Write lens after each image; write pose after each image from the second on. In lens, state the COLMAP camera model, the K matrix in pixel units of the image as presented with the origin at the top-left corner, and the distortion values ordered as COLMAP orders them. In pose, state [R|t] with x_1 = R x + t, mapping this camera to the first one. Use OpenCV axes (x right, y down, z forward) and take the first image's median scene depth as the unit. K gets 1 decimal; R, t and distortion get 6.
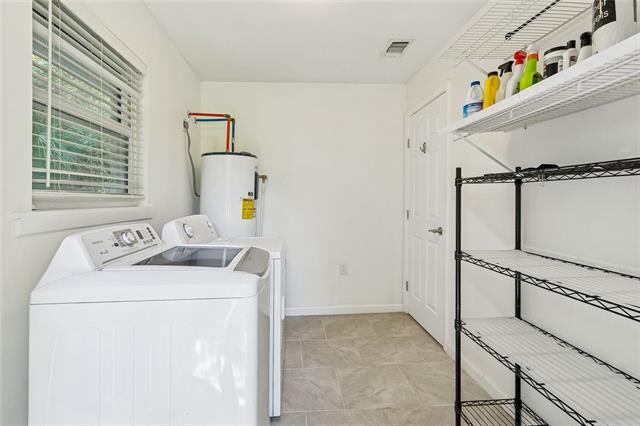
lens RADIAL K [[305.2, 0, 315.2], [0, 305.2, 196.1], [0, 0, 1]] dist [0.011242, -0.000290]
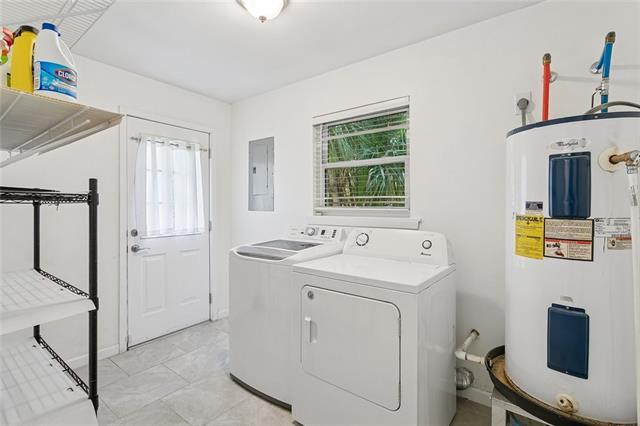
lens RADIAL K [[305.2, 0, 320.7], [0, 305.2, 211.3], [0, 0, 1]] dist [0.011242, -0.000290]
pose [[-0.676660, 0.025732, -0.735846, 0.646516], [0.016493, 0.999668, 0.019791, -0.024233], [0.736111, 0.001256, -0.676860, 1.850893]]
